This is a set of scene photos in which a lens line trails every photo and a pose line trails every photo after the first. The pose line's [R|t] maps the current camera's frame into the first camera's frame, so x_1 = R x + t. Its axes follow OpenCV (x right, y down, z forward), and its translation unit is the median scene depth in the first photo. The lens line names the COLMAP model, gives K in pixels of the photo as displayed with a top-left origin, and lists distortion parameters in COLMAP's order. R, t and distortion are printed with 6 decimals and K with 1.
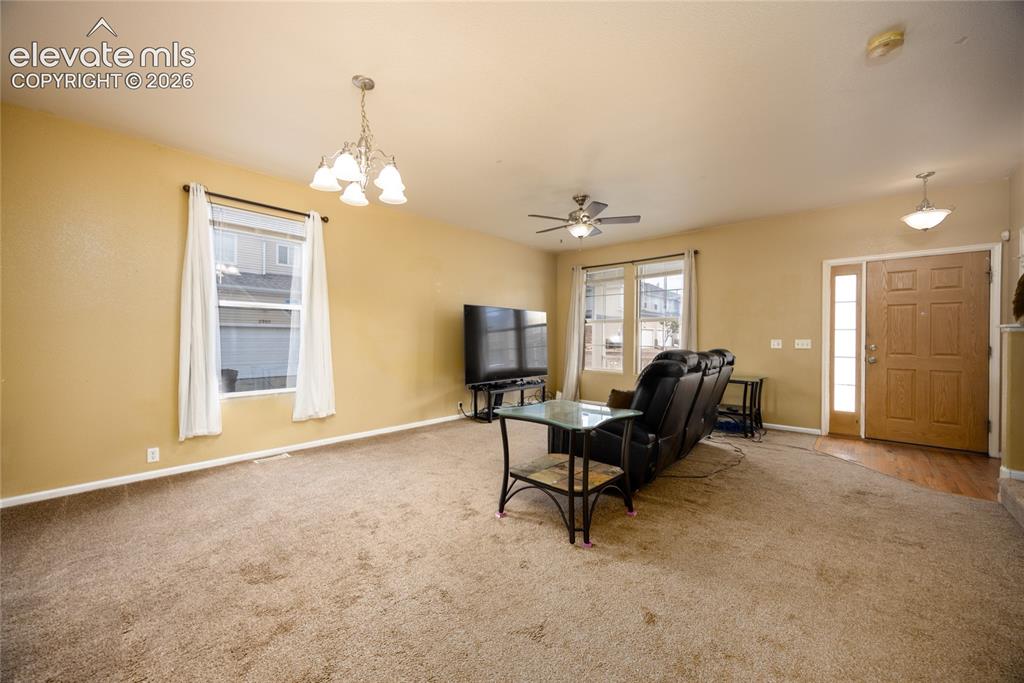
lens RADIAL K [[390.6, 0, 513.5], [0, 390.6, 340.8], [0, 0, 1]] dist [0.000129, 0.000089]
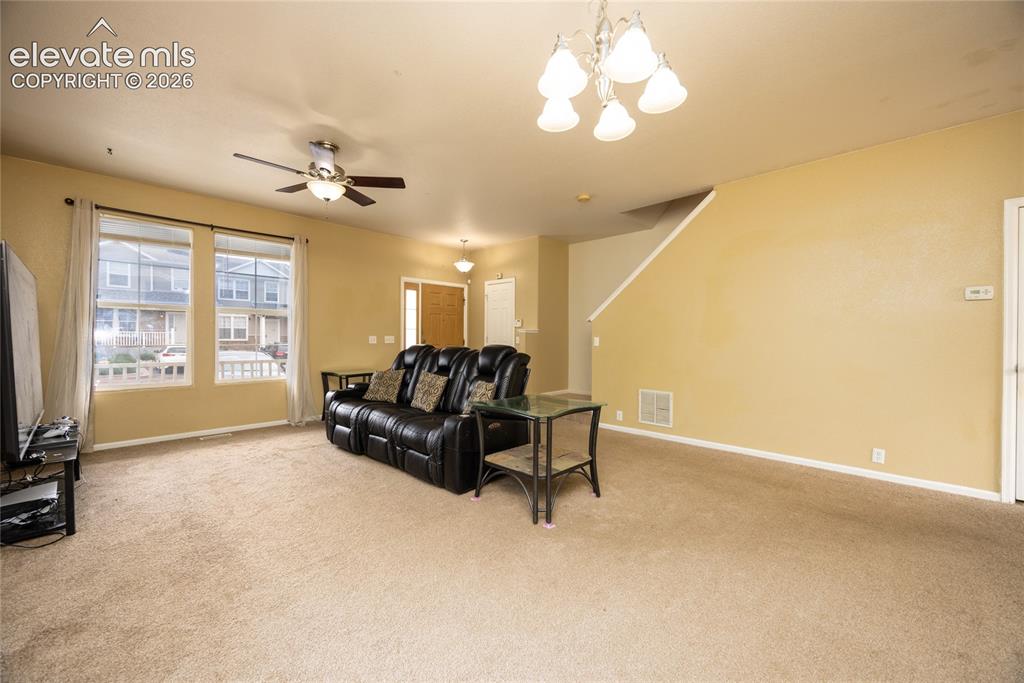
lens RADIAL K [[390.6, 0, 513.5], [0, 390.6, 340.8], [0, 0, 1]] dist [0.000129, 0.000089]
pose [[0.009258, -0.016763, 0.999817, -0.560798], [0.003398, 0.999854, 0.016733, -0.007824], [-0.999951, 0.003242, 0.009314, 0.629633]]
